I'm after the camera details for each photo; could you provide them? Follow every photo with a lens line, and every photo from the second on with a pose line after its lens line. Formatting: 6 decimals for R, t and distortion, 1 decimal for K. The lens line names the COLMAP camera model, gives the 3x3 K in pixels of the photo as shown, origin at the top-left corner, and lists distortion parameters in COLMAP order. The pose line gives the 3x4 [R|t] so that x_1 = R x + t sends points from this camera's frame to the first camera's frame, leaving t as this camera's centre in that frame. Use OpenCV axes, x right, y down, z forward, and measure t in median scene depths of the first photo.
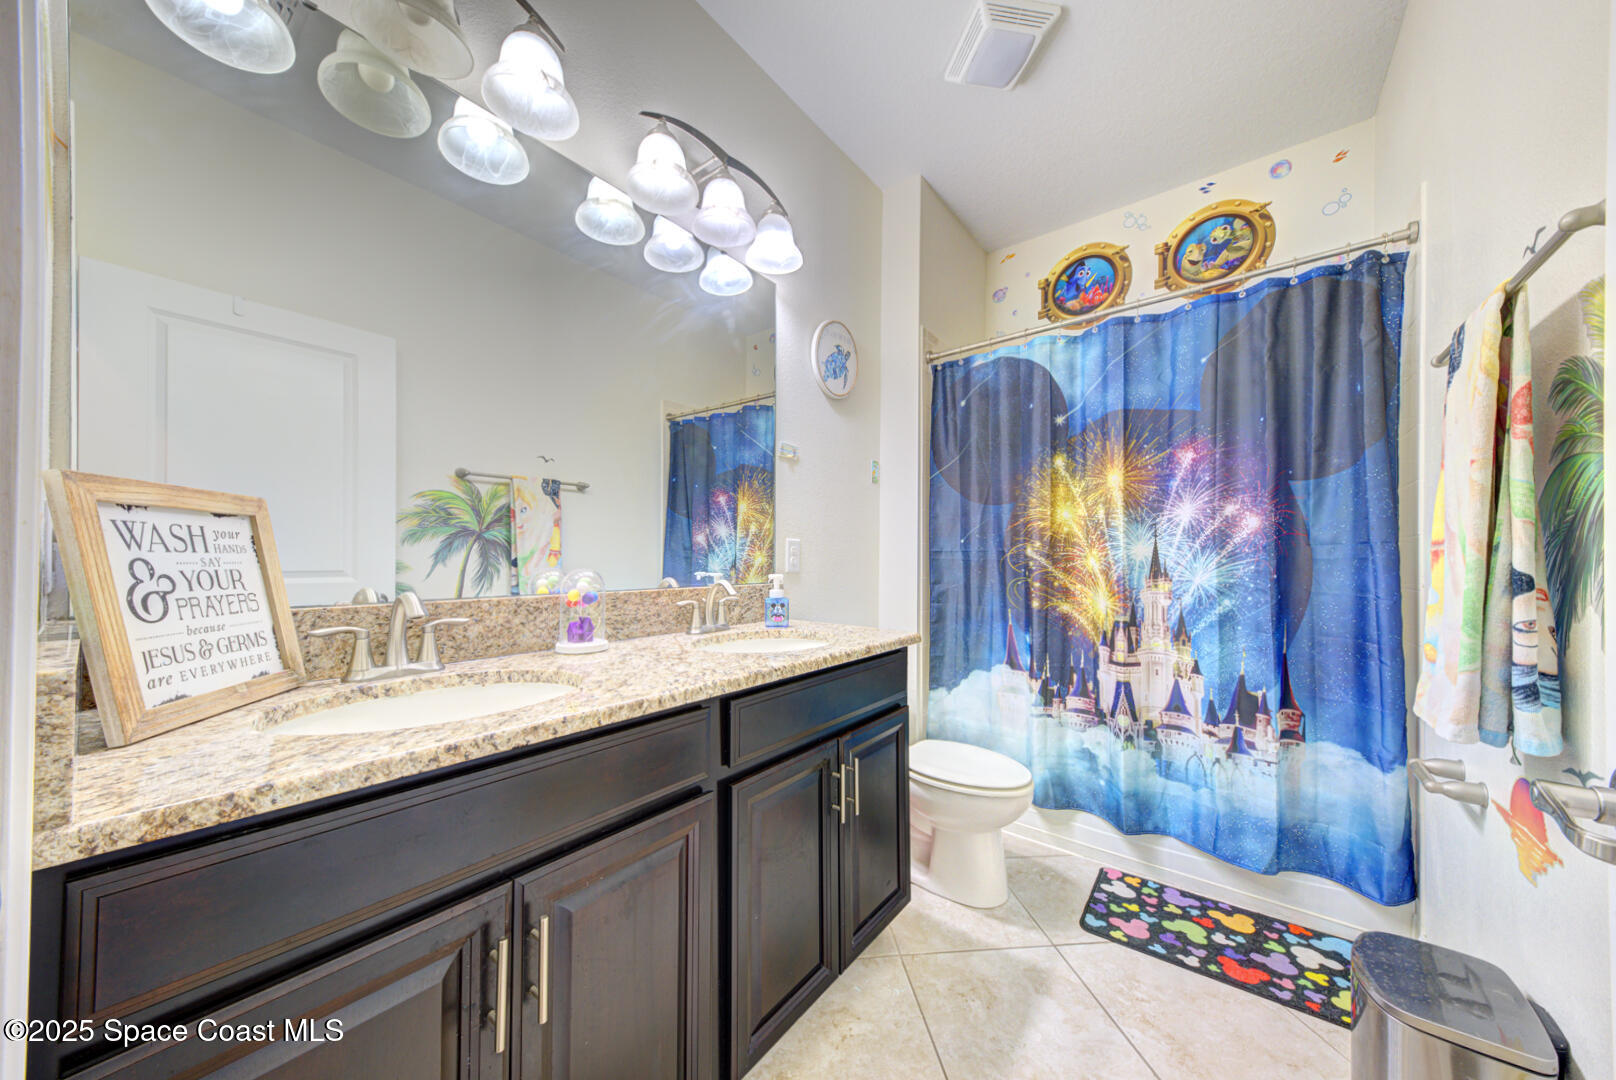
lens RADIAL K [[551.8, 0, 794.1], [0, 551.8, 561.5], [0, 0, 1]] dist [0.002387, 0.000117]
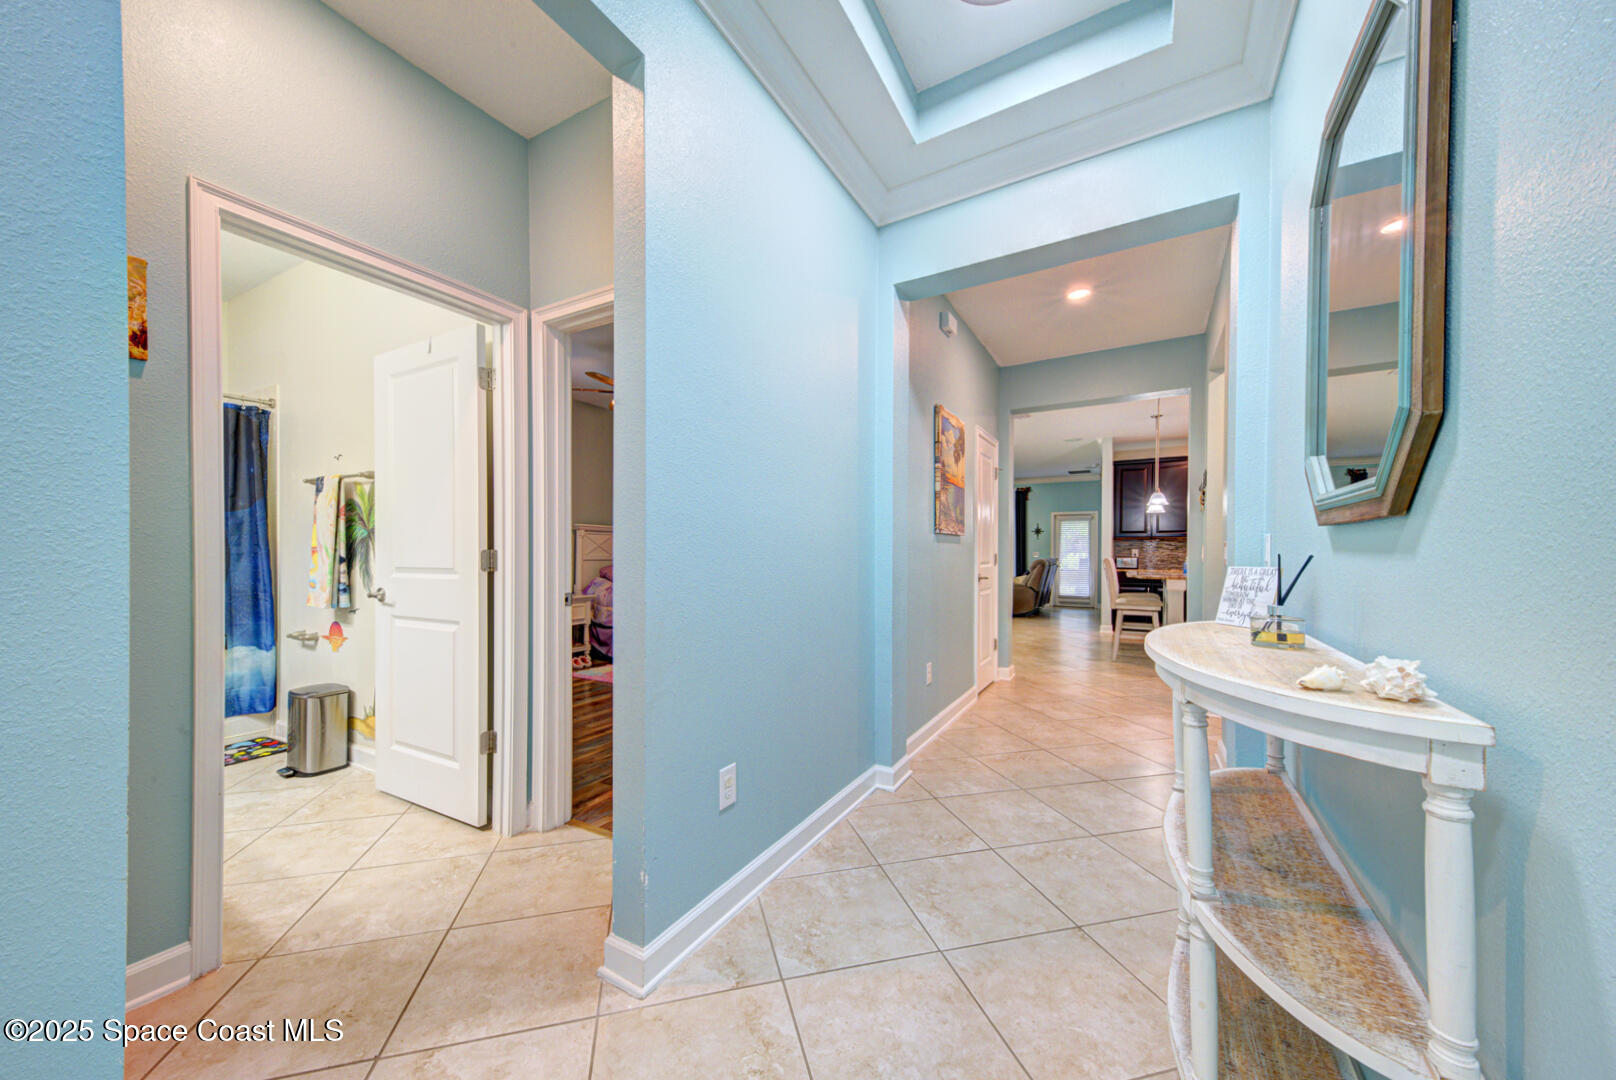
lens RADIAL K [[591.7, 0, 806.3], [0, 591.7, 551.9], [0, 0, 1]] dist [0.000826, 0.000040]
pose [[-0.161170, -0.008070, 0.986894, -1.517741], [0.007181, 0.999931, 0.009349, -0.014209], [-0.986901, 0.008594, -0.161101, -0.694042]]
